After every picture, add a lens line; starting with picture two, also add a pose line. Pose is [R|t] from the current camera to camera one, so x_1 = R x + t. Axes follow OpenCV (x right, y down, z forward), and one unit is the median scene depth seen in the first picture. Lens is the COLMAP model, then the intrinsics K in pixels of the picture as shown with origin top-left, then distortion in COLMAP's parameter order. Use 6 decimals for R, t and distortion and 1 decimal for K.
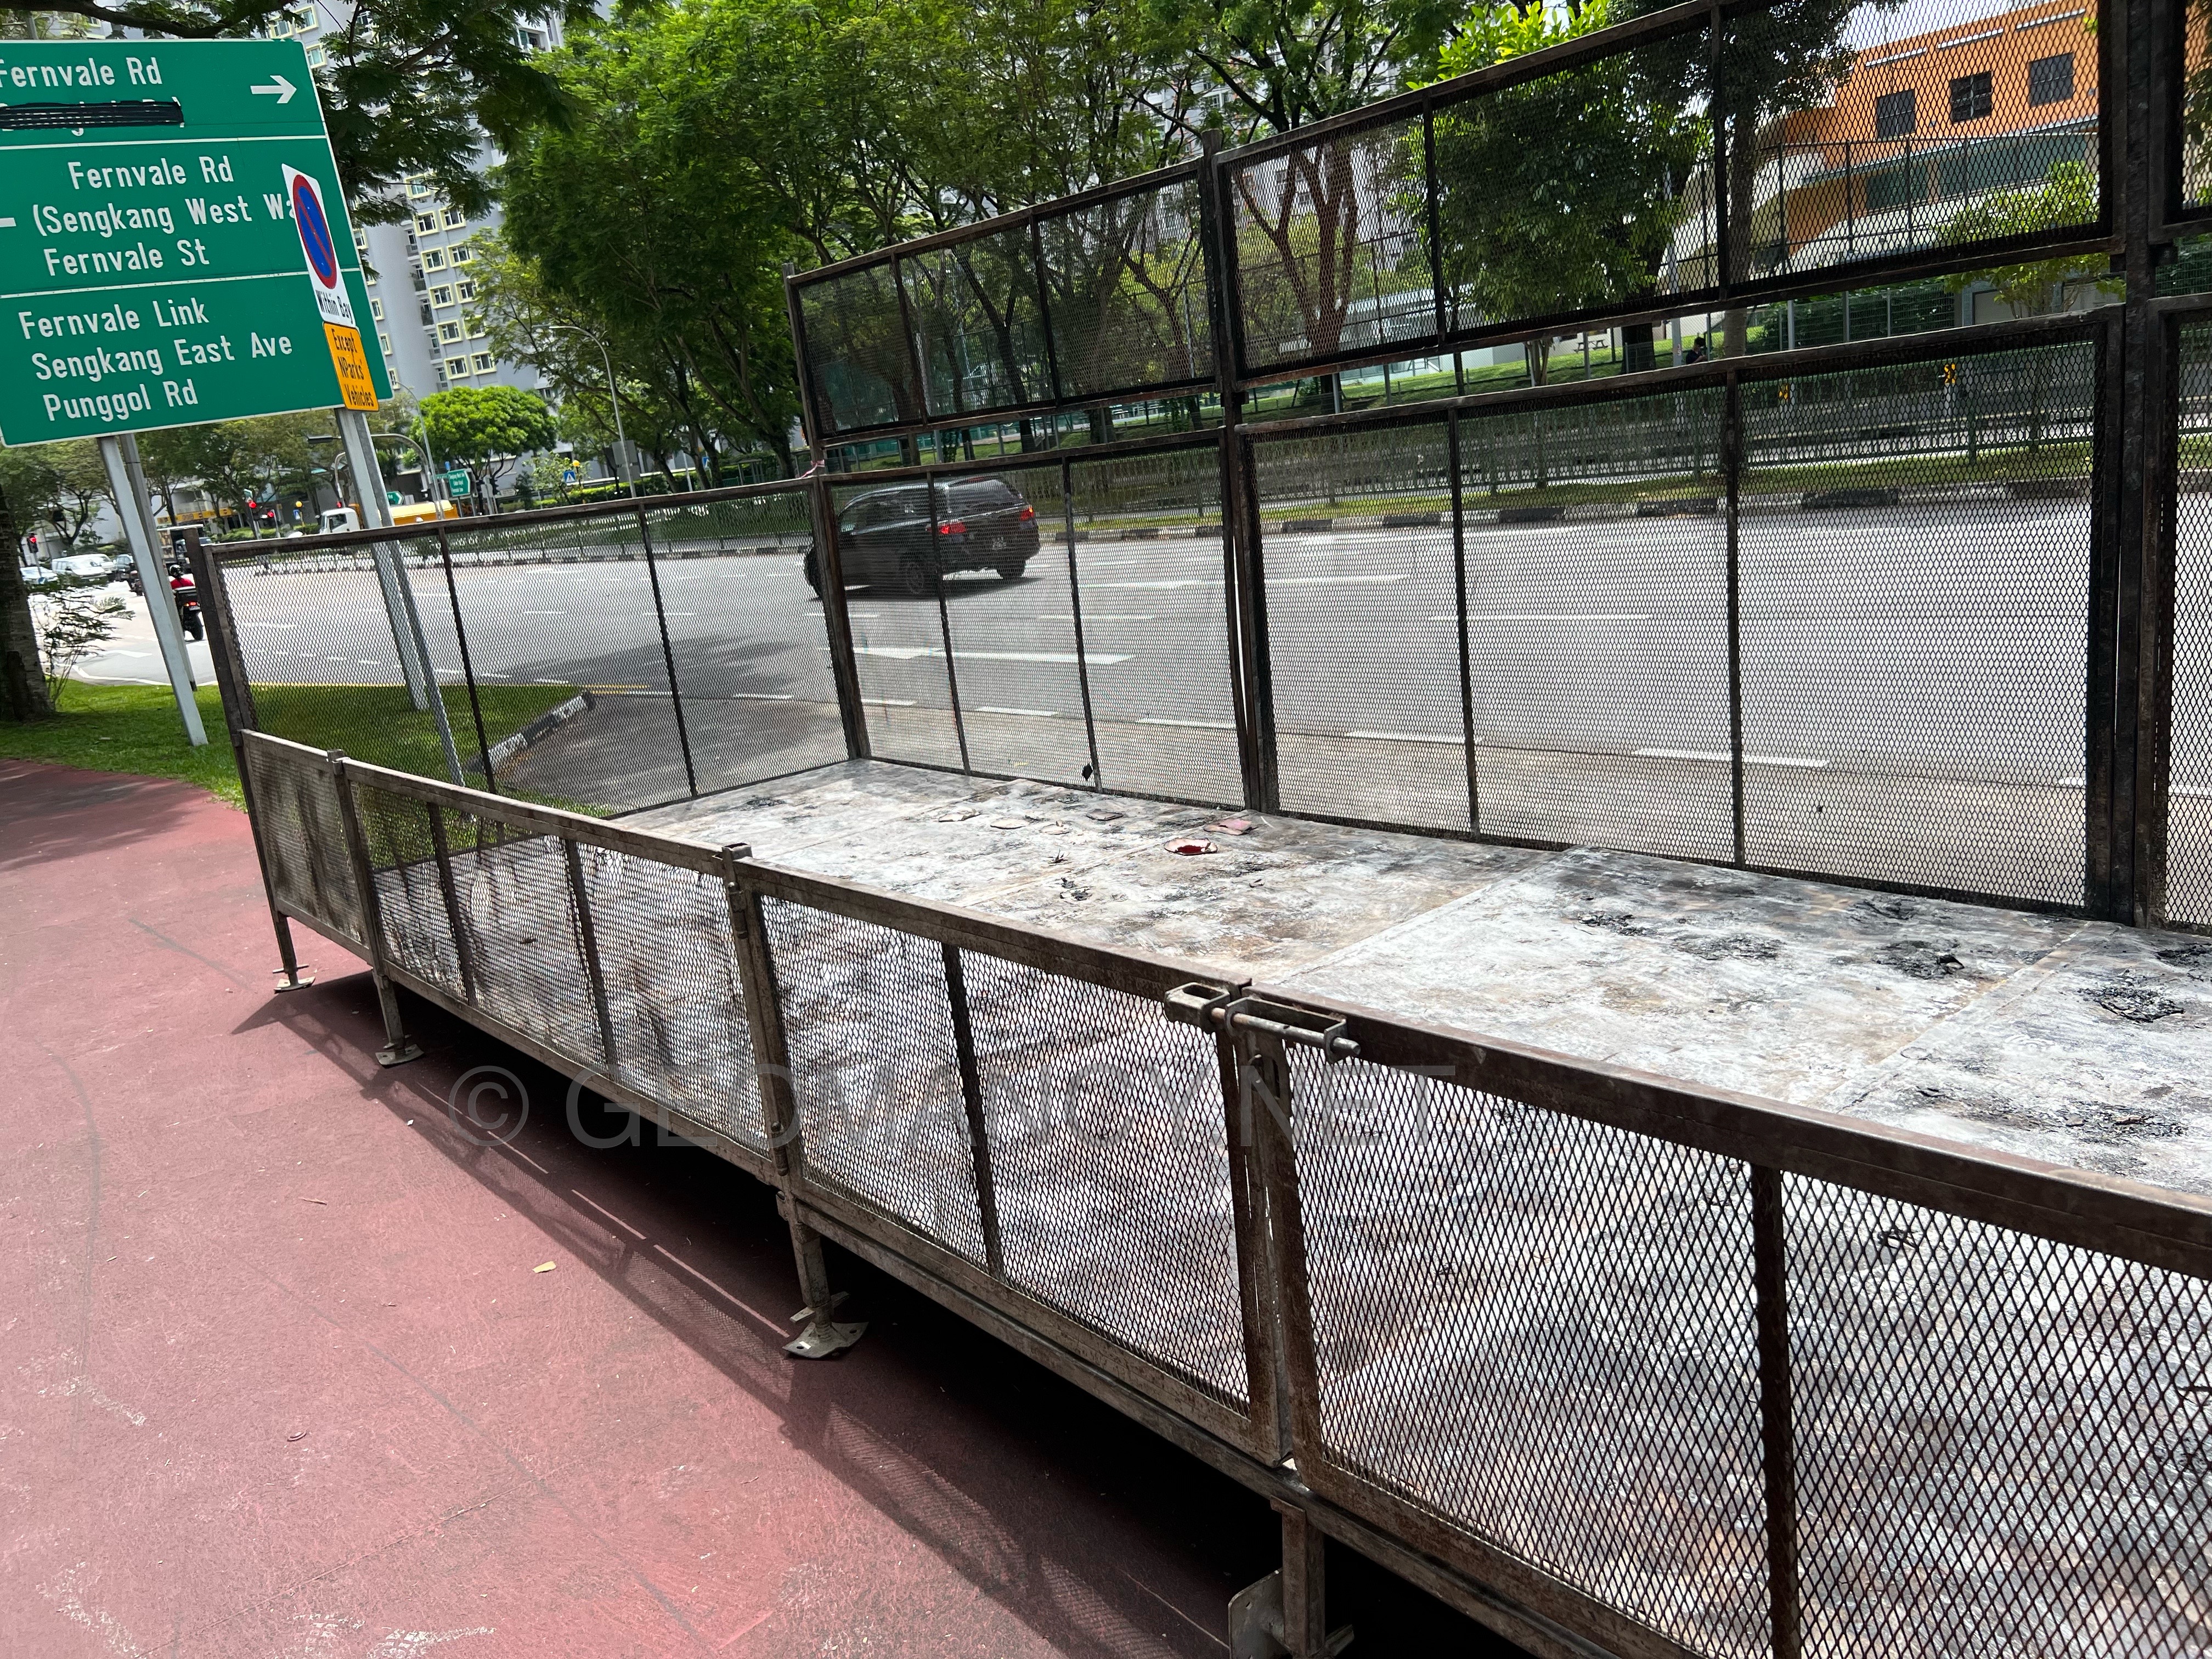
lens RADIAL K [[1694.5, 0, 1094.6], [0, 1694.5, 831.1], [0, 0, 1]] dist [0.035814, -0.042077]
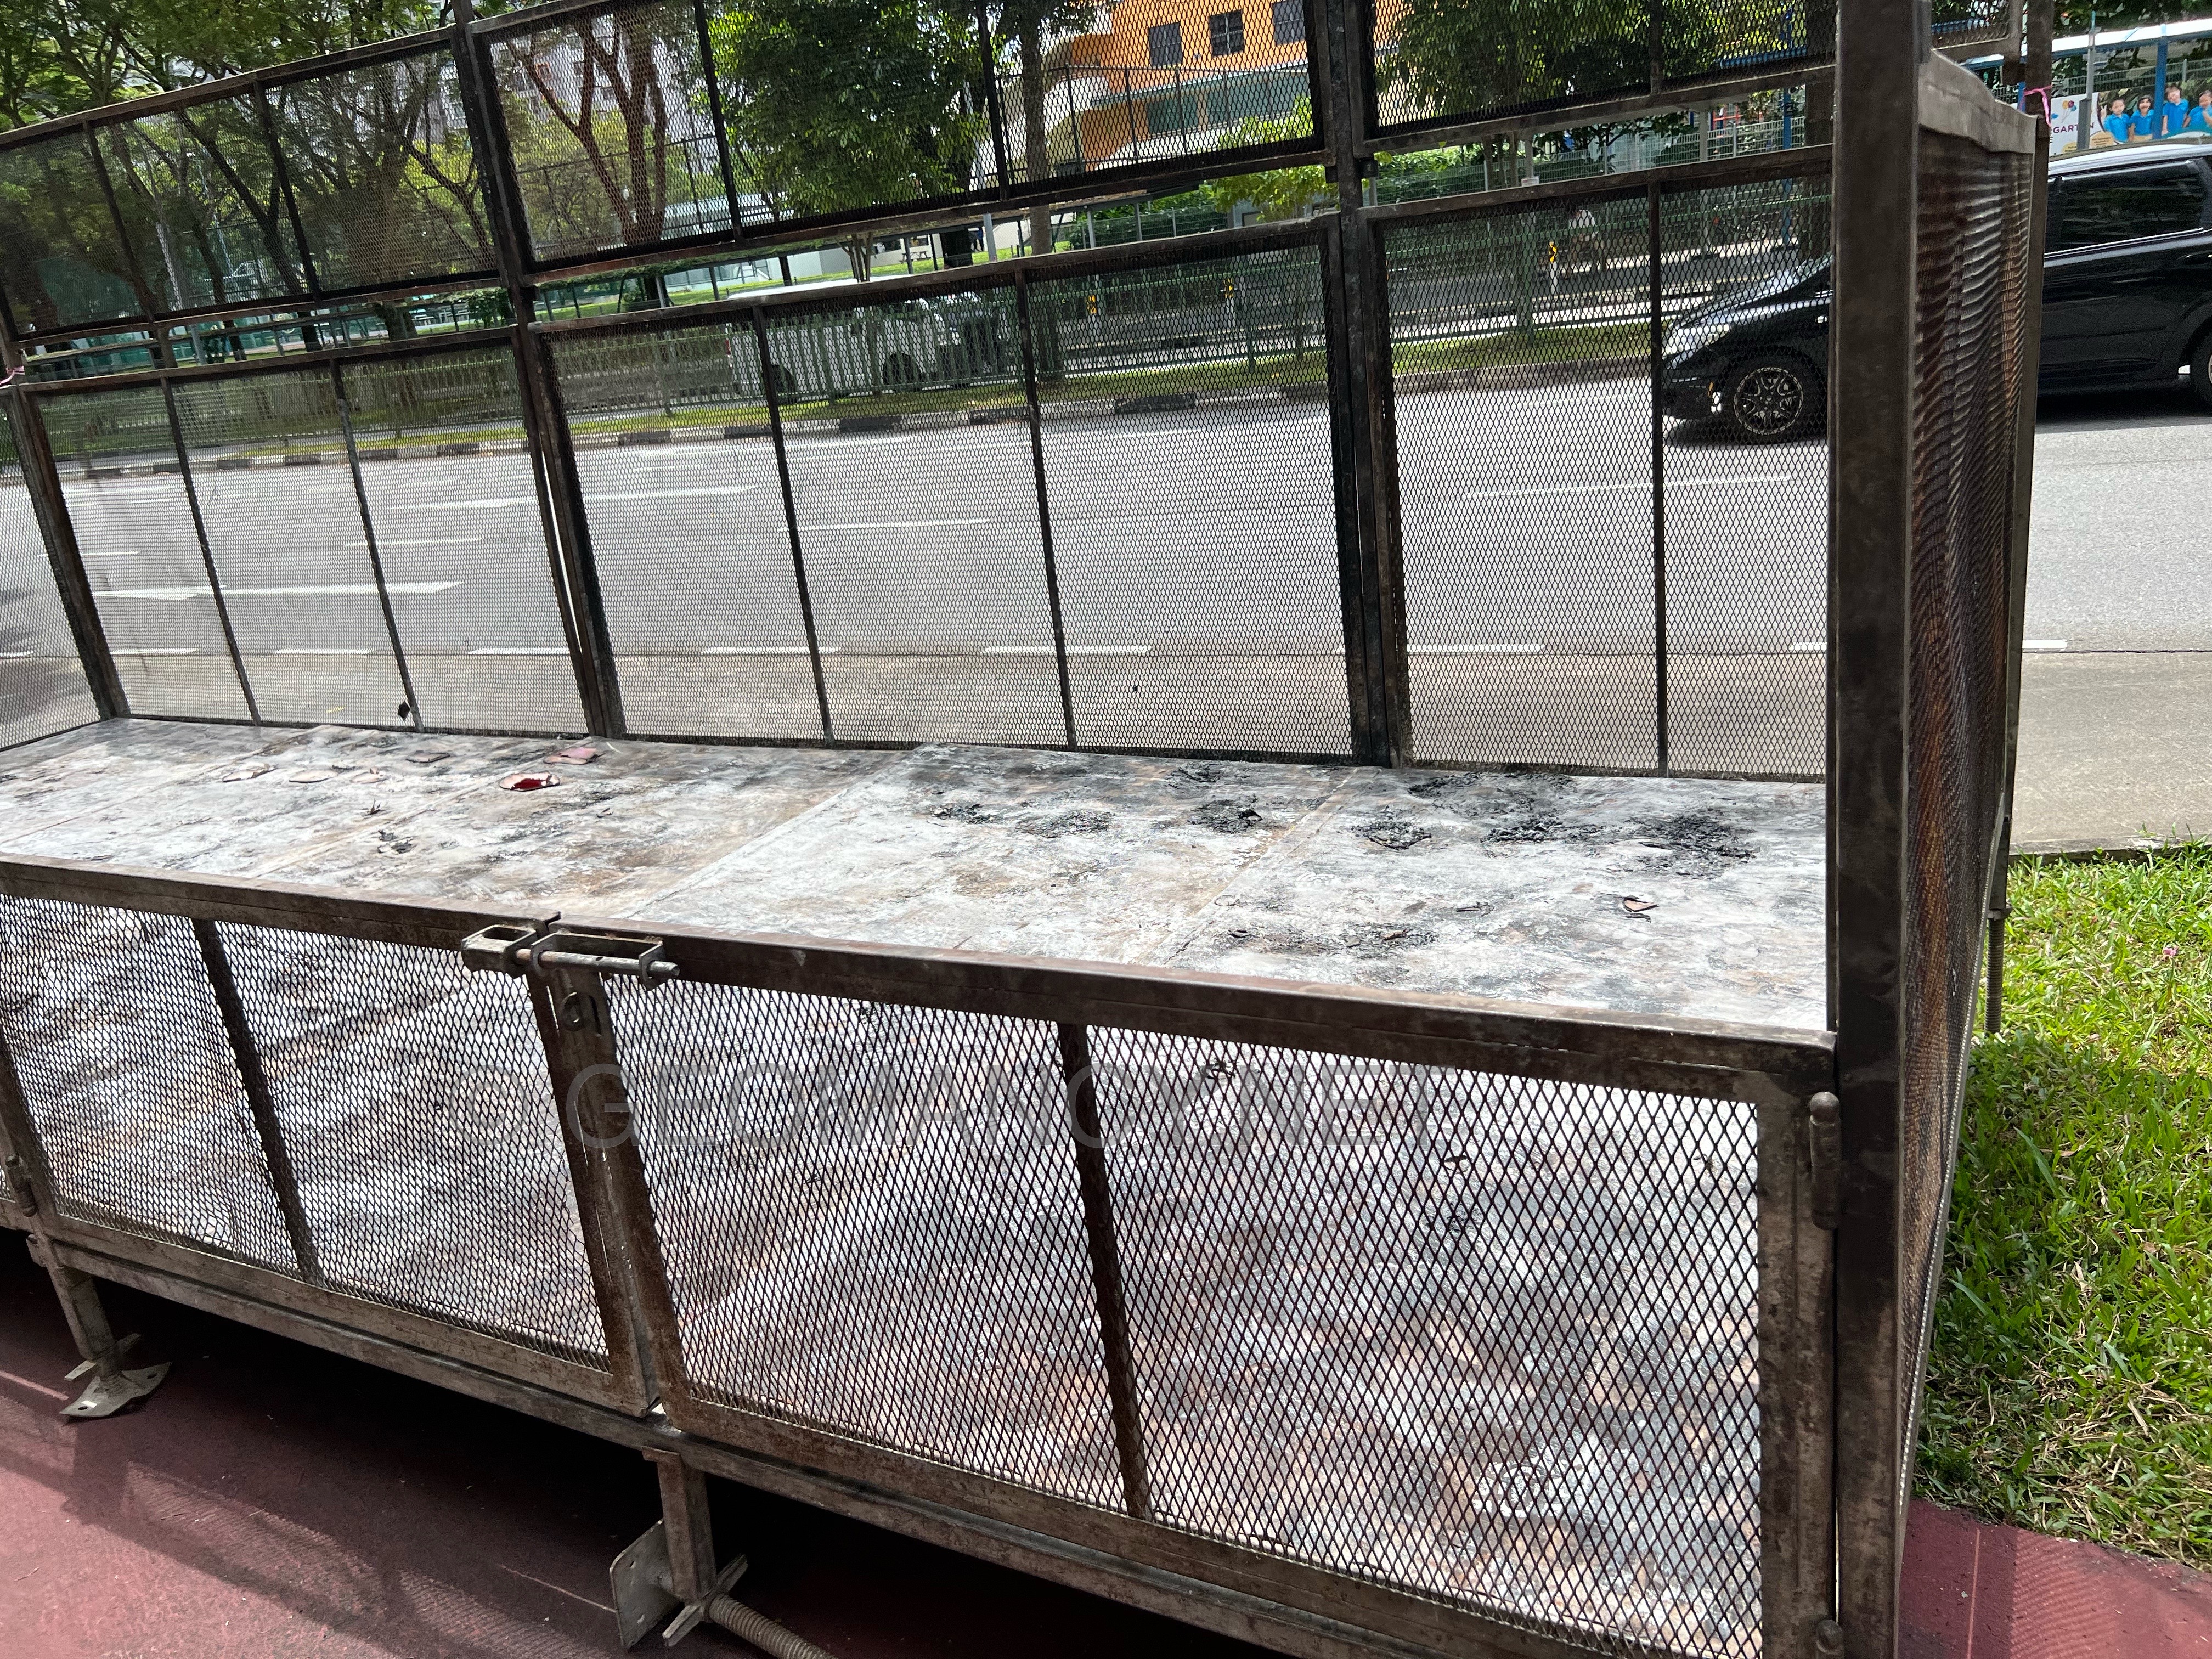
lens RADIAL K [[1677.1, 0, 1135.0], [0, 1677.1, 817.7], [0, 0, 1]] dist [0.077108, -0.093244]
pose [[0.922443, -0.107624, 0.370832, 0.021281], [0.091500, 0.993944, 0.060859, 0.003740], [-0.375136, -0.022208, 0.926704, 0.011563]]
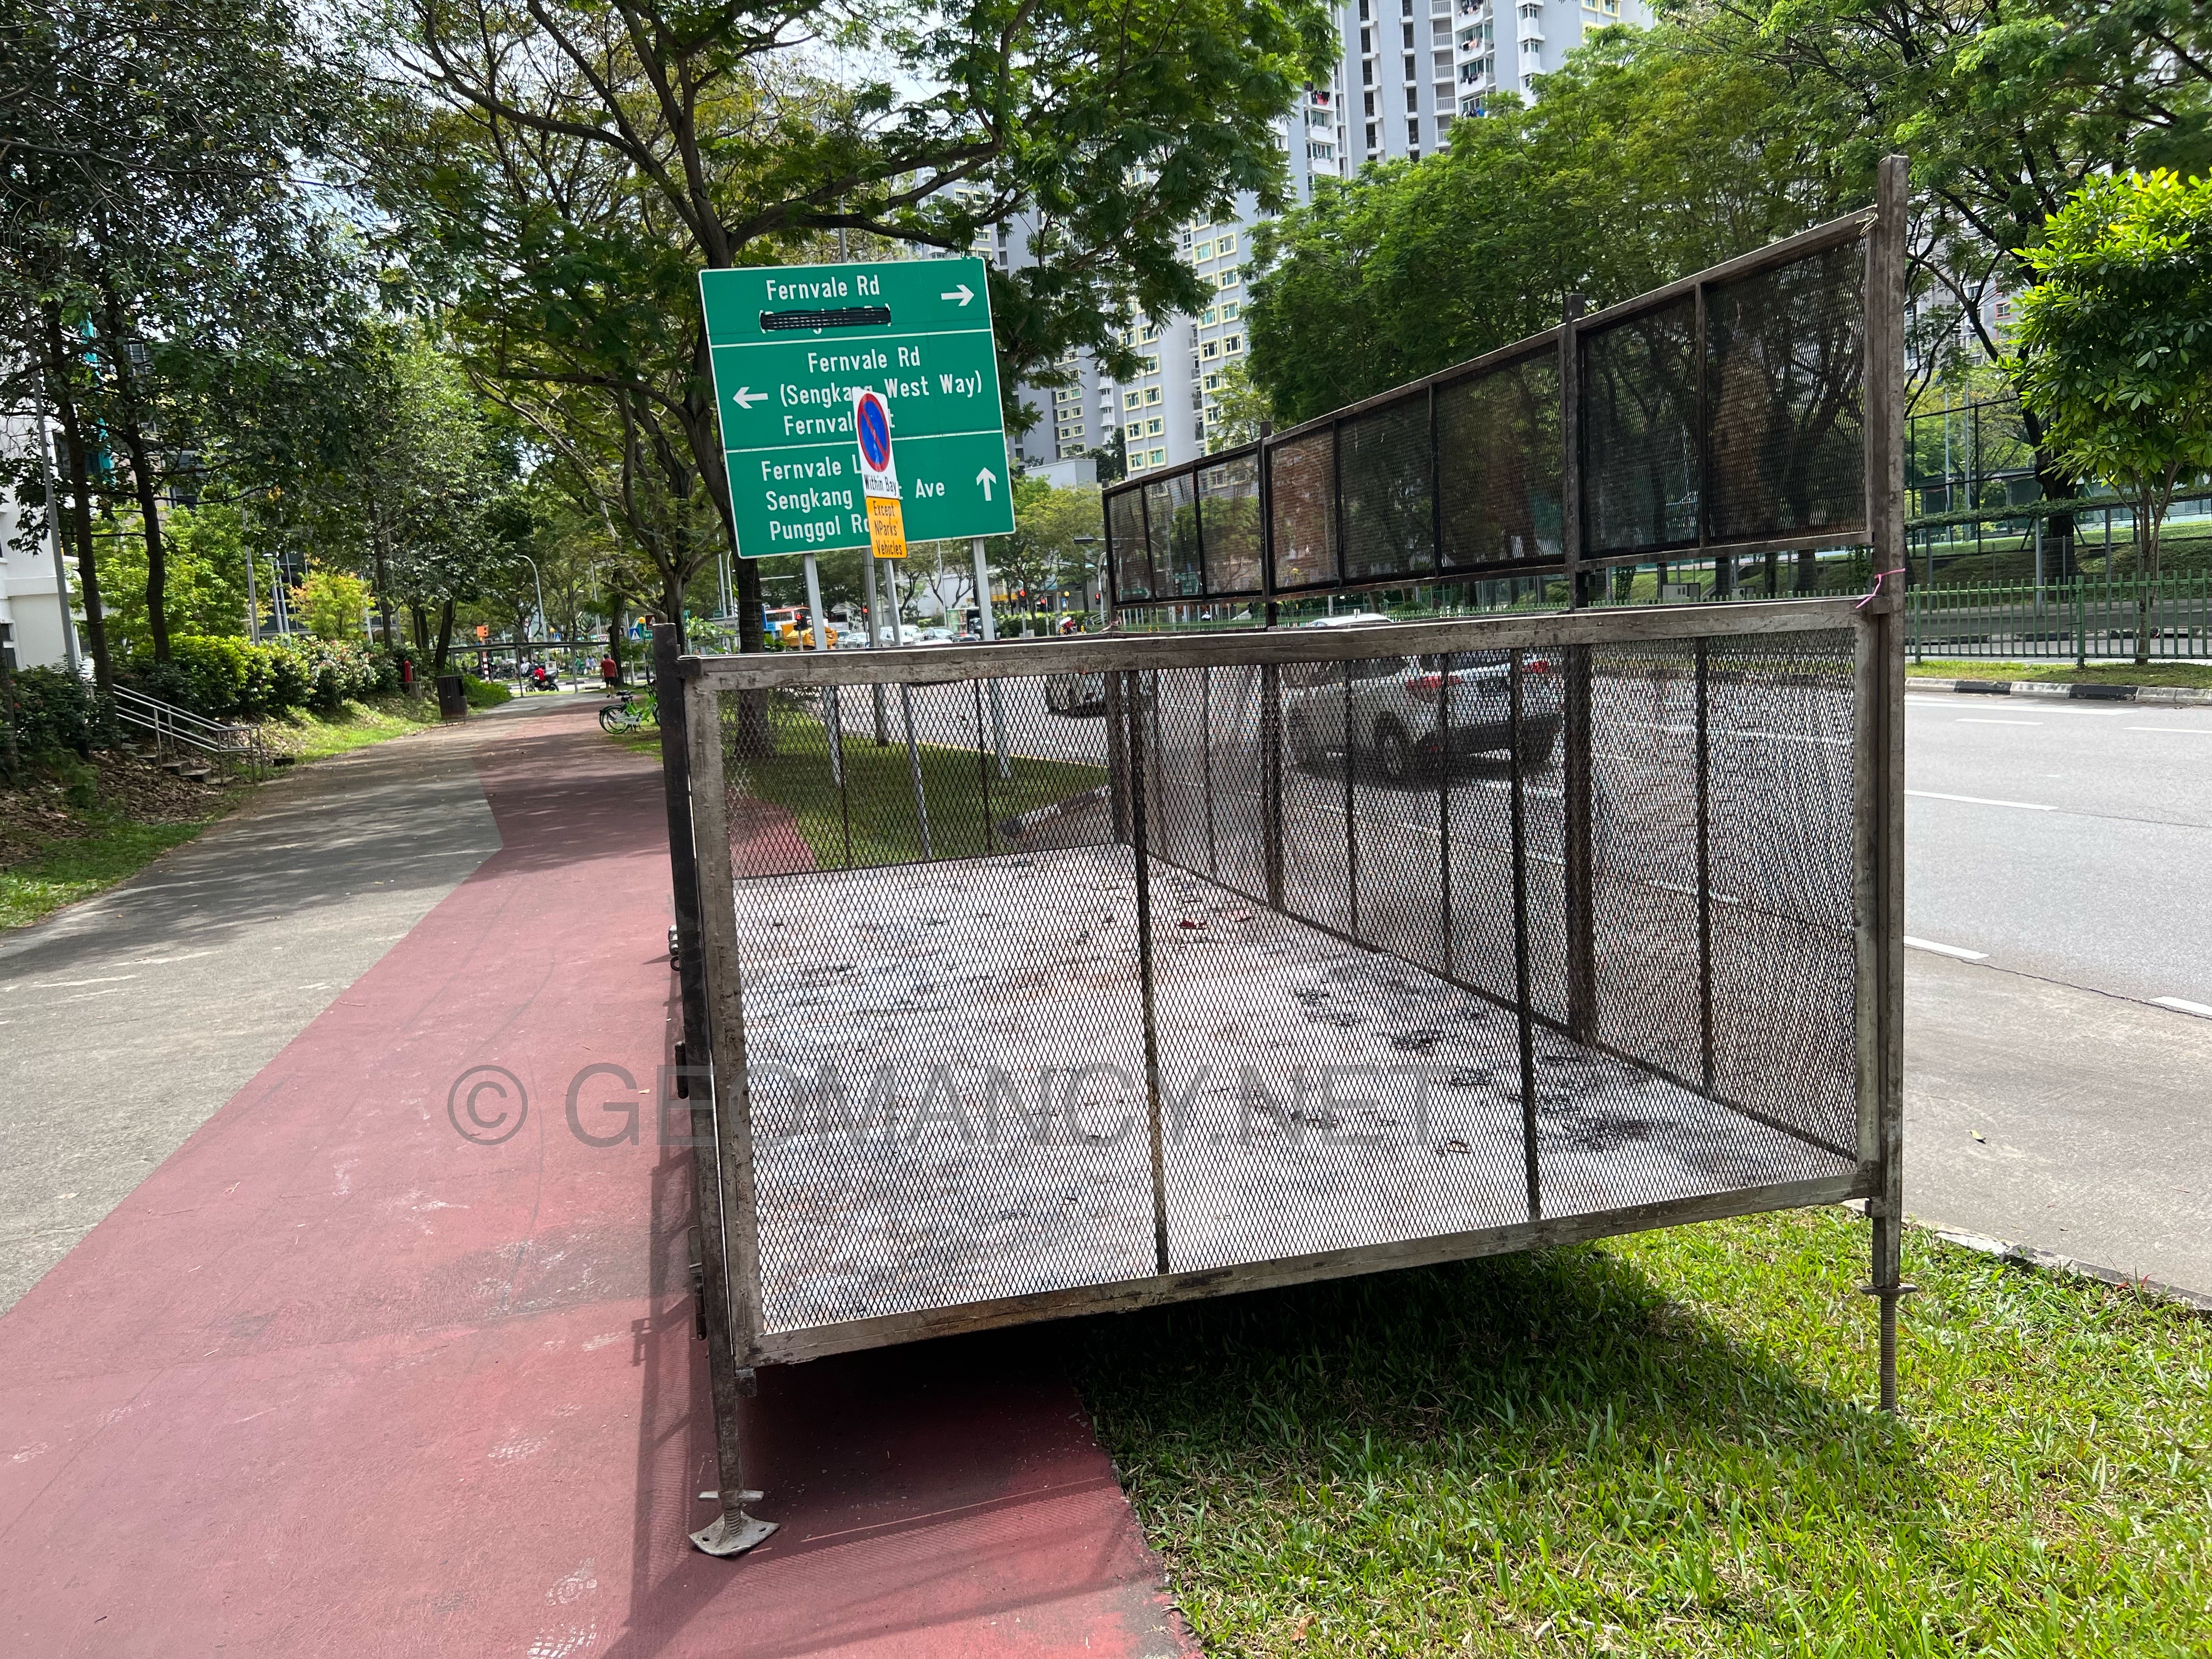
lens RADIAL K [[1674.1, 0, 1106.0], [0, 1674.1, 829.5], [0, 0, 1]] dist [0.058955, -0.063577]
pose [[0.911144, 0.112606, -0.396405, 0.648286], [-0.136757, 0.990052, -0.033096, -0.015550], [0.388735, 0.084367, 0.917479, -0.363371]]
